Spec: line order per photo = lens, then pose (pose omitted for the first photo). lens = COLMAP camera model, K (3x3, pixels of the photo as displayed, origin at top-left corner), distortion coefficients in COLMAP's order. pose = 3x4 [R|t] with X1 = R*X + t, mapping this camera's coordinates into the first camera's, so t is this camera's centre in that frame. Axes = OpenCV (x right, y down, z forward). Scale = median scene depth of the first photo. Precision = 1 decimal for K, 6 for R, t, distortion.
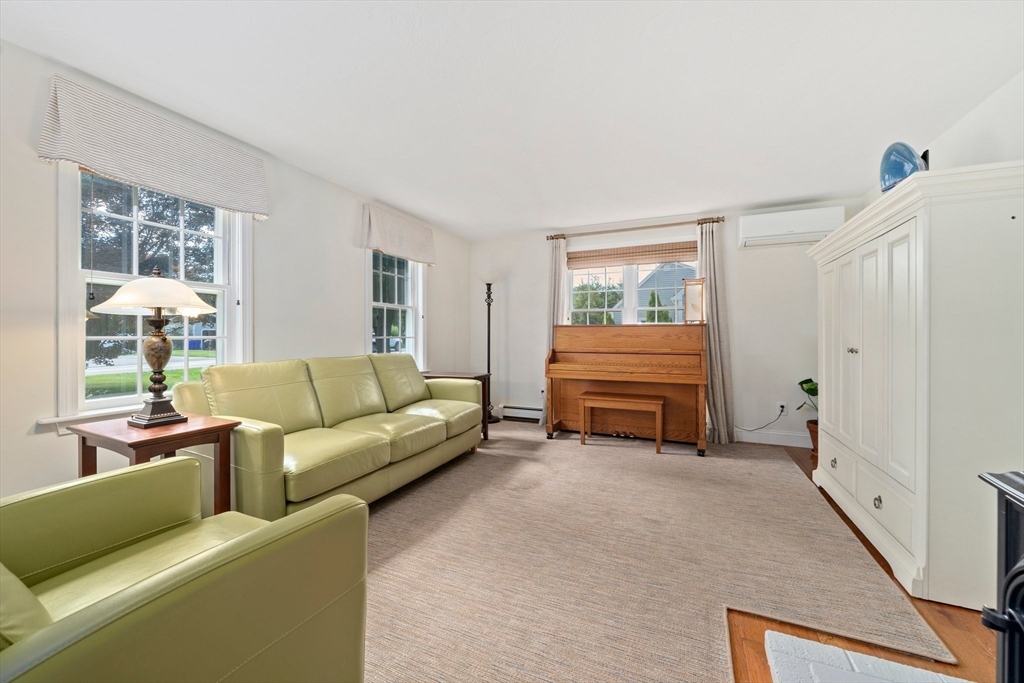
lens RADIAL K [[380.9, 0, 512.4], [0, 380.9, 334.5], [0, 0, 1]] dist [-0.006415, -0.000795]
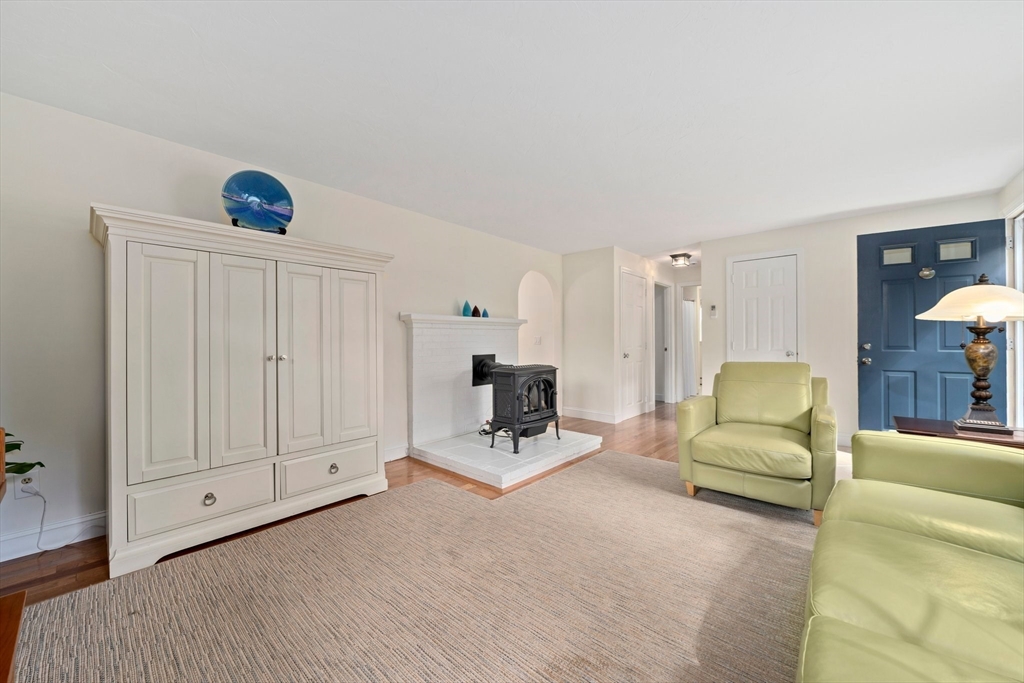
lens RADIAL K [[380.9, 0, 517.8], [0, 380.9, 339.0], [0, 0, 1]] dist [-0.006415, -0.000795]
pose [[-0.958709, 0.011118, 0.284172, -0.040298], [0.012488, 0.999917, 0.003009, -0.009475], [-0.284115, 0.006433, -0.958769, 2.034723]]
